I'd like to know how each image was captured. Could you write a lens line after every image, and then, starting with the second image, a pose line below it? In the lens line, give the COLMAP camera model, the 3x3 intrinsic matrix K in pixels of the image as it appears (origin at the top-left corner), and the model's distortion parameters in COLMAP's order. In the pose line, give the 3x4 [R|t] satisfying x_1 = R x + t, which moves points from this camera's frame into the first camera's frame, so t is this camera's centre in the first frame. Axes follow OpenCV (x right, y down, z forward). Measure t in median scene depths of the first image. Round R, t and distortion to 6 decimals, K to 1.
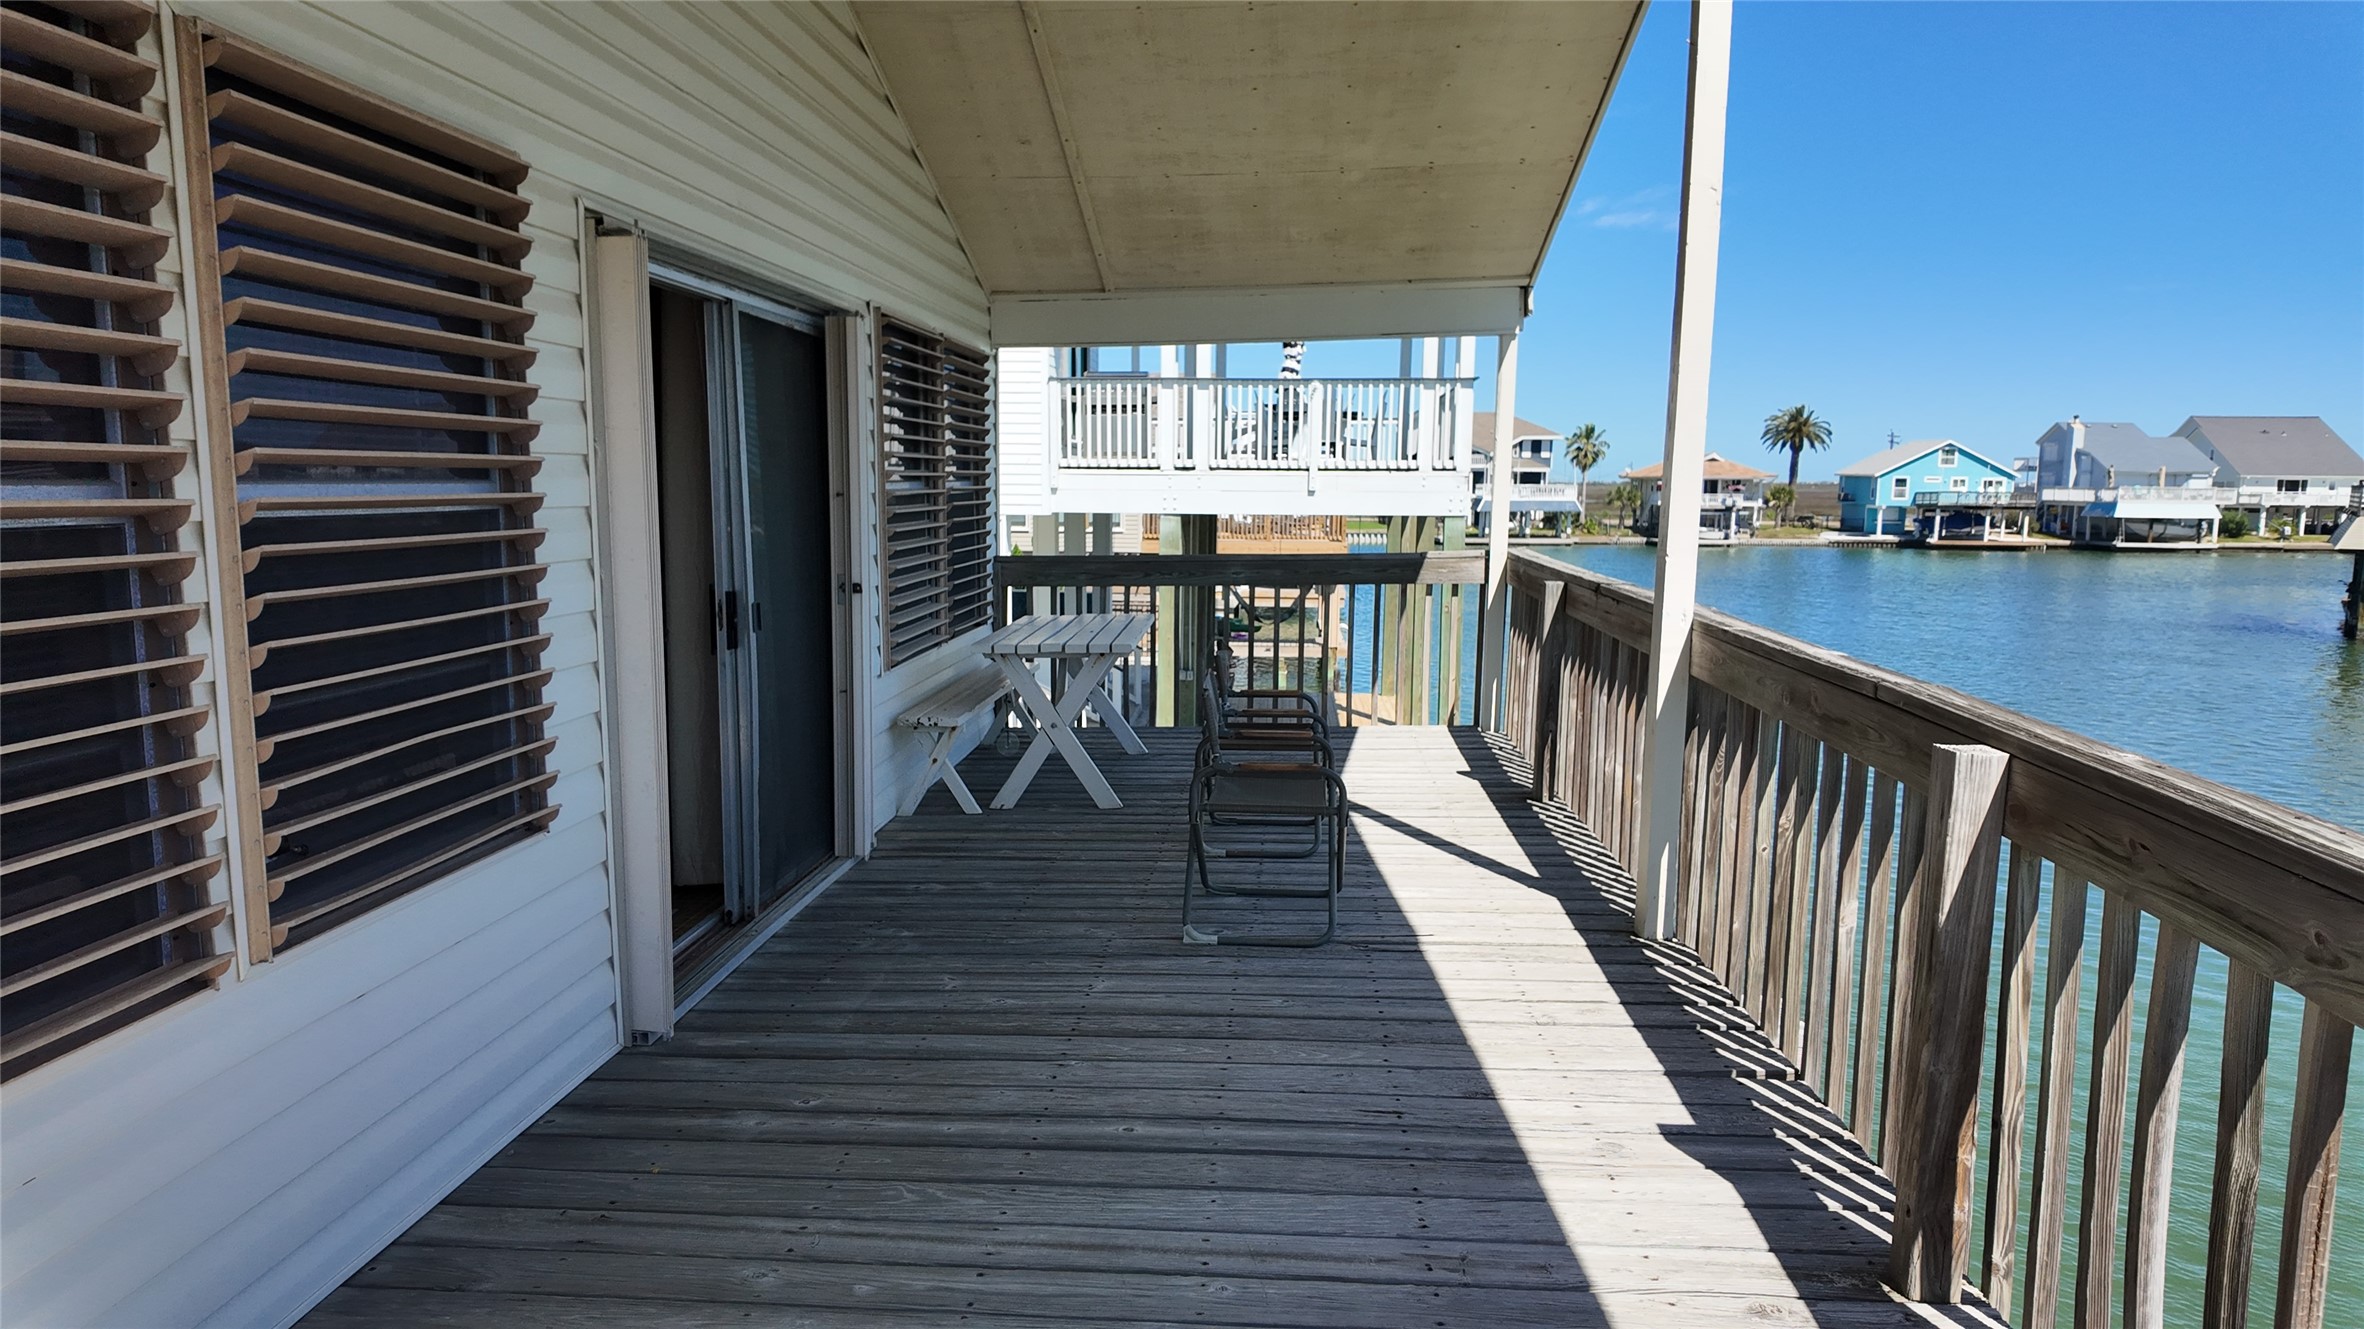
lens RADIAL K [[1347.7, 0, 1182.0], [0, 1347.7, 664.5], [0, 0, 1]] dist [0.108951, -0.170845]
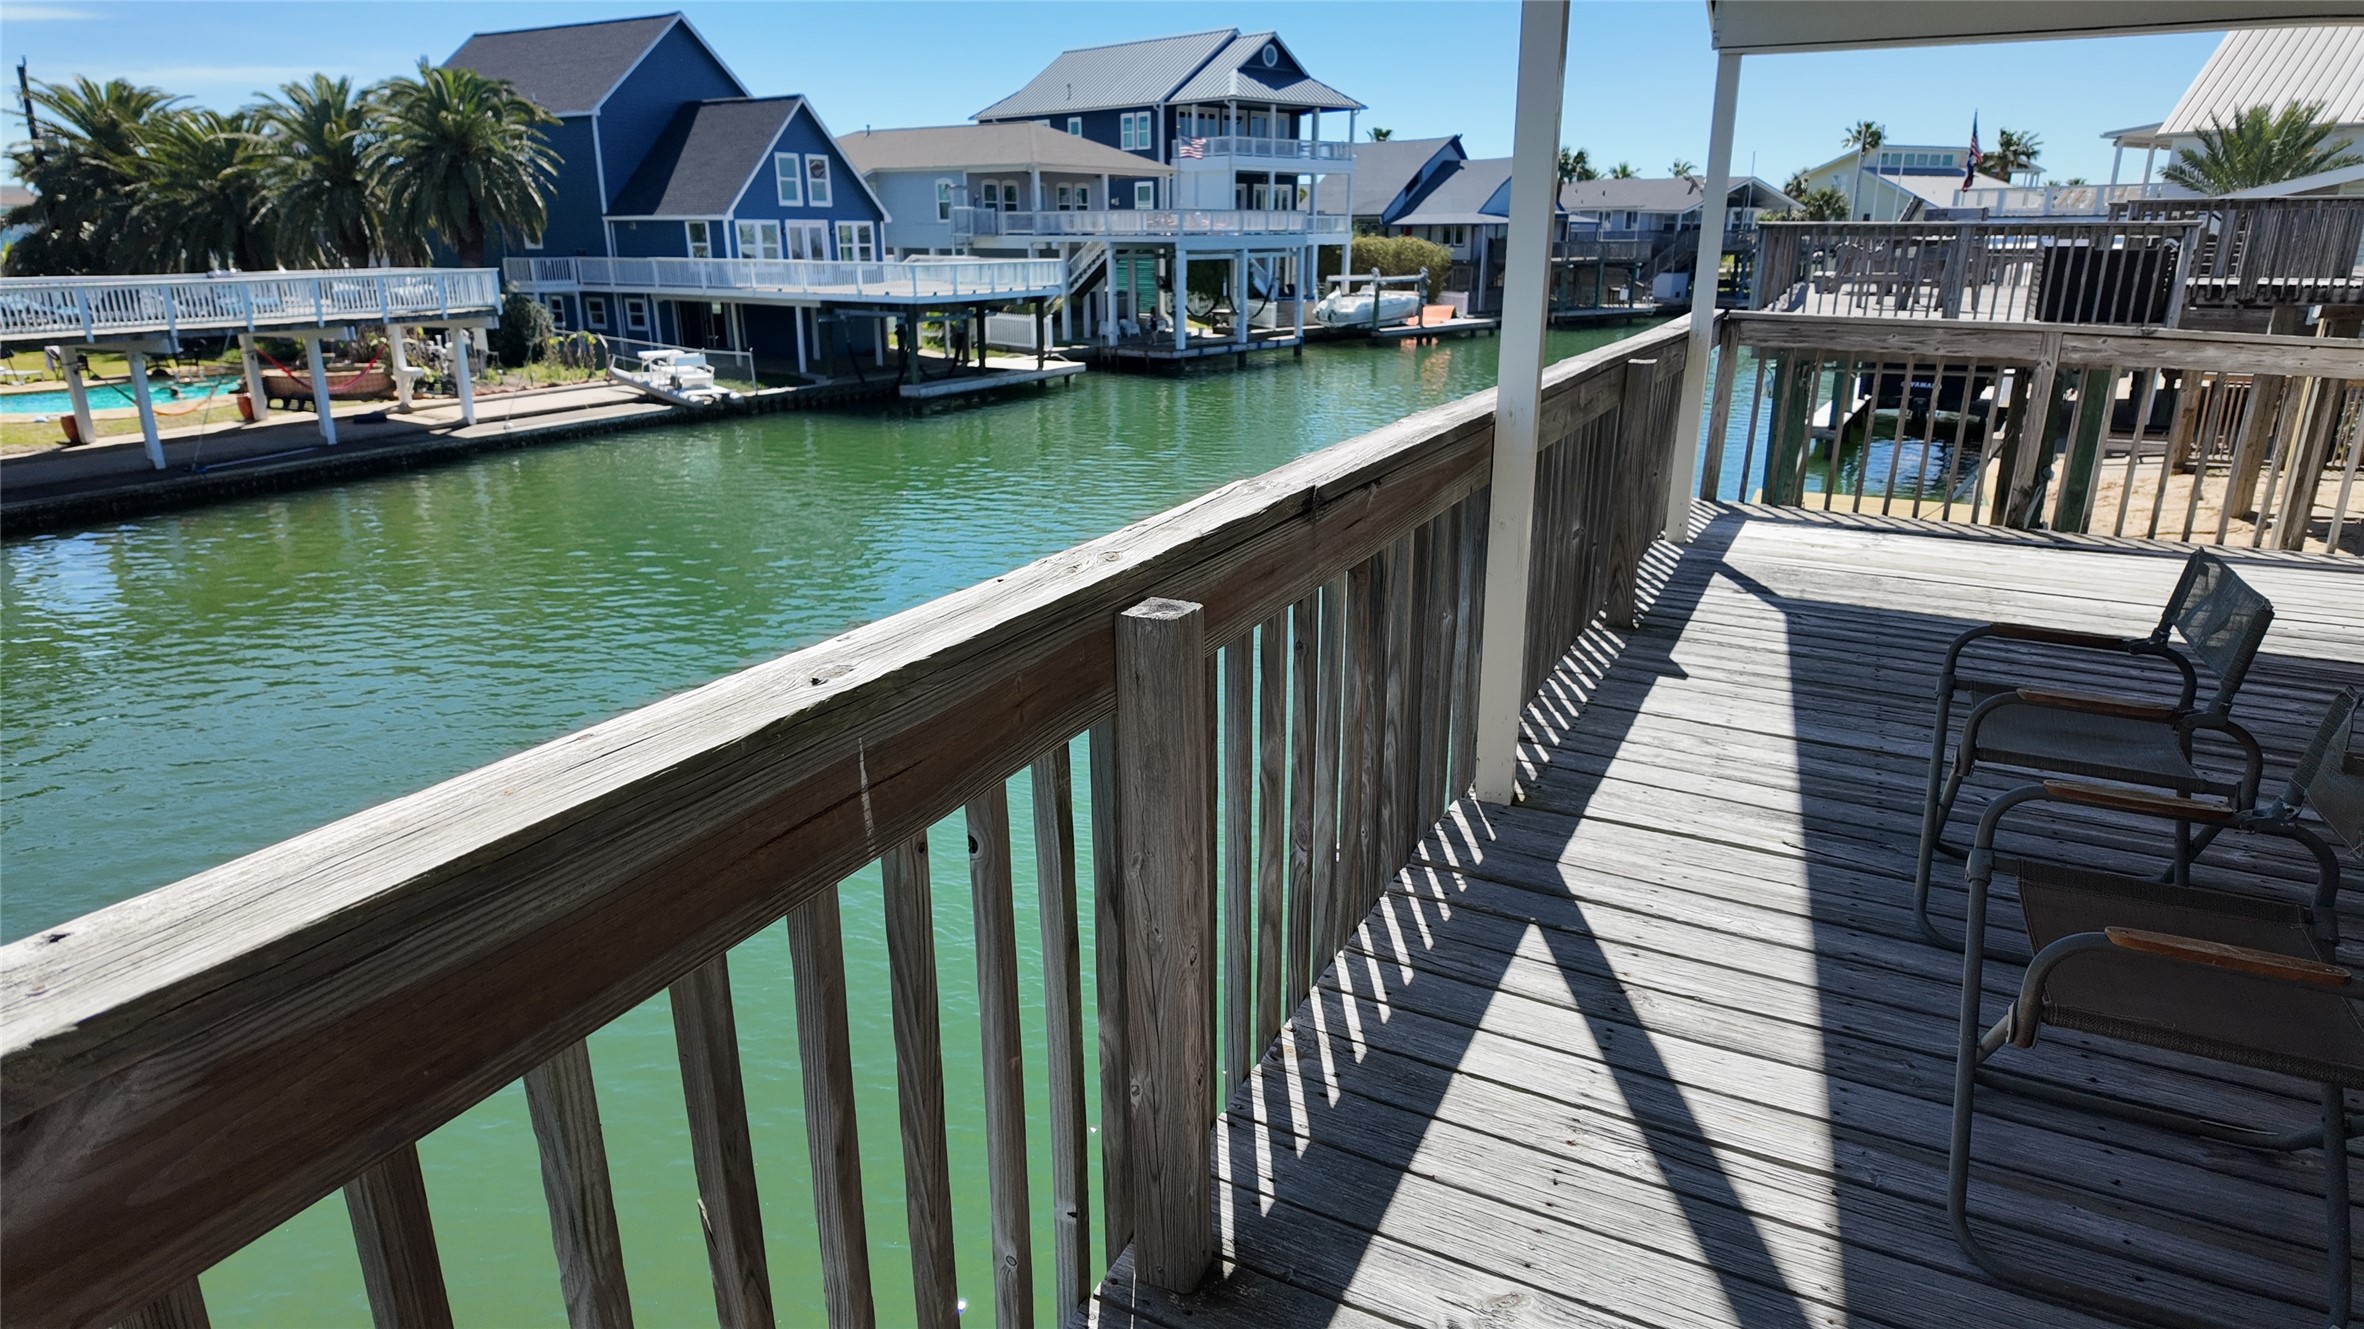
lens RADIAL K [[1388.9, 0, 1182.0], [0, 1388.9, 664.5], [0, 0, 1]] dist [-0.003184, -0.001633]
pose [[-0.933889, -0.107273, 0.341091, 0.267060], [0.043254, 0.913036, 0.405578, -0.242924], [-0.354937, 0.393519, -0.848035, 1.911833]]
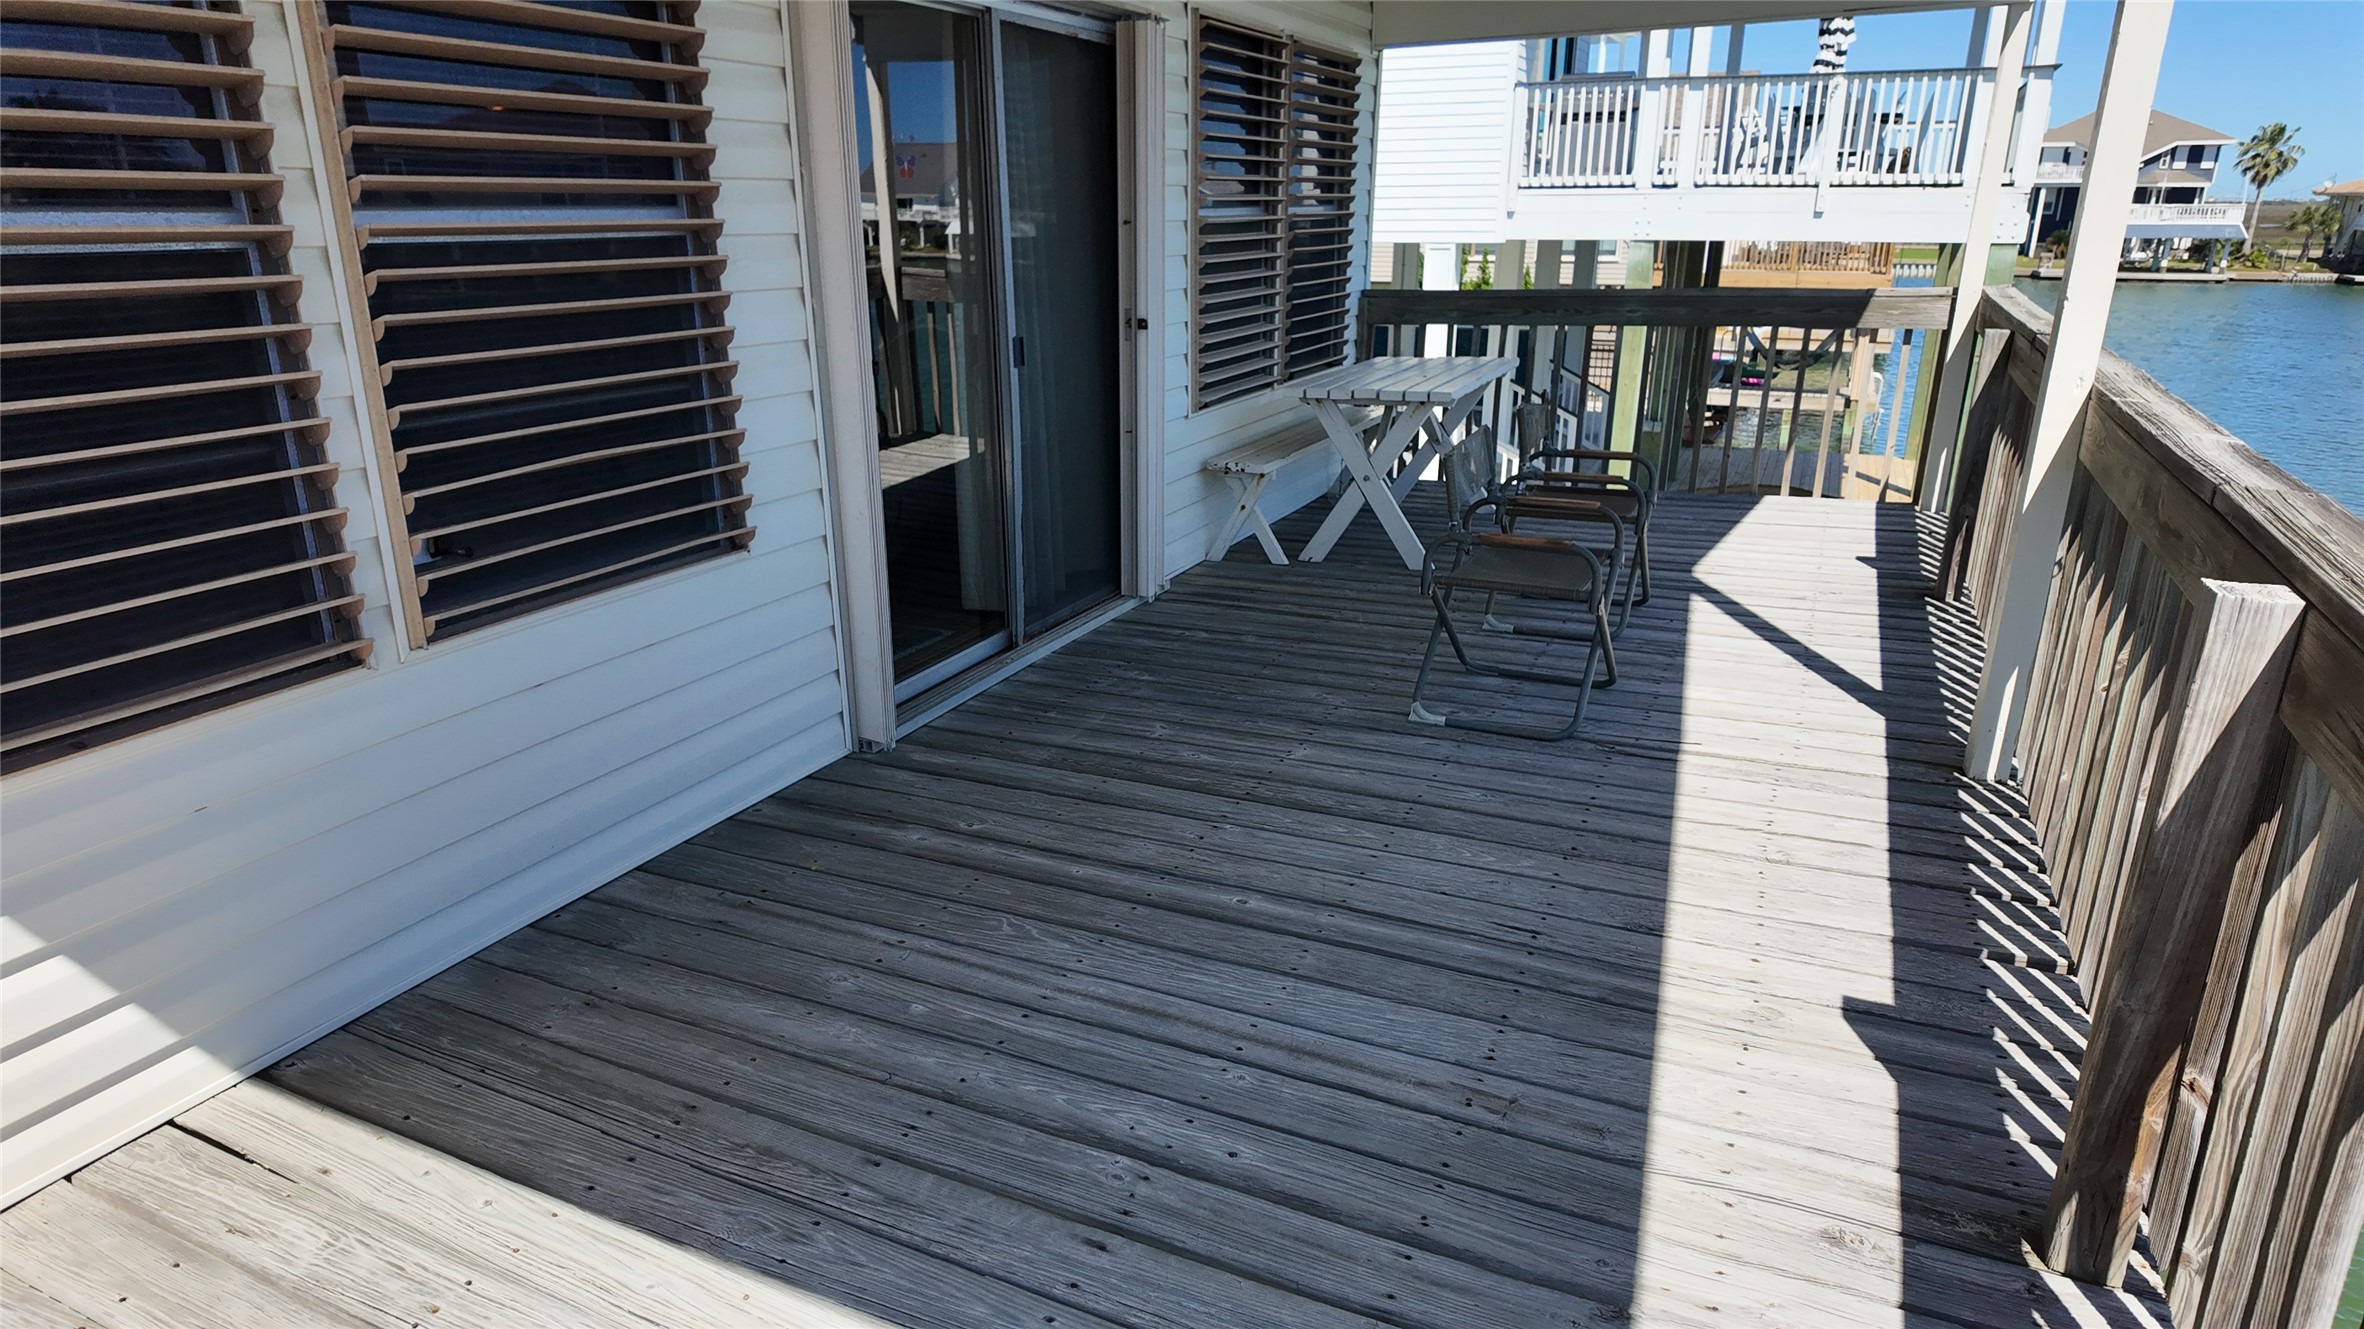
lens RADIAL K [[1347.7, 0, 1182.0], [0, 1347.7, 664.5], [0, 0, 1]] dist [0.108951, -0.170845]
pose [[0.937635, 0.102882, -0.332048, 0.174037], [-0.038633, 0.980123, 0.194593, -0.009162], [0.345468, -0.169629, 0.922972, 0.093253]]
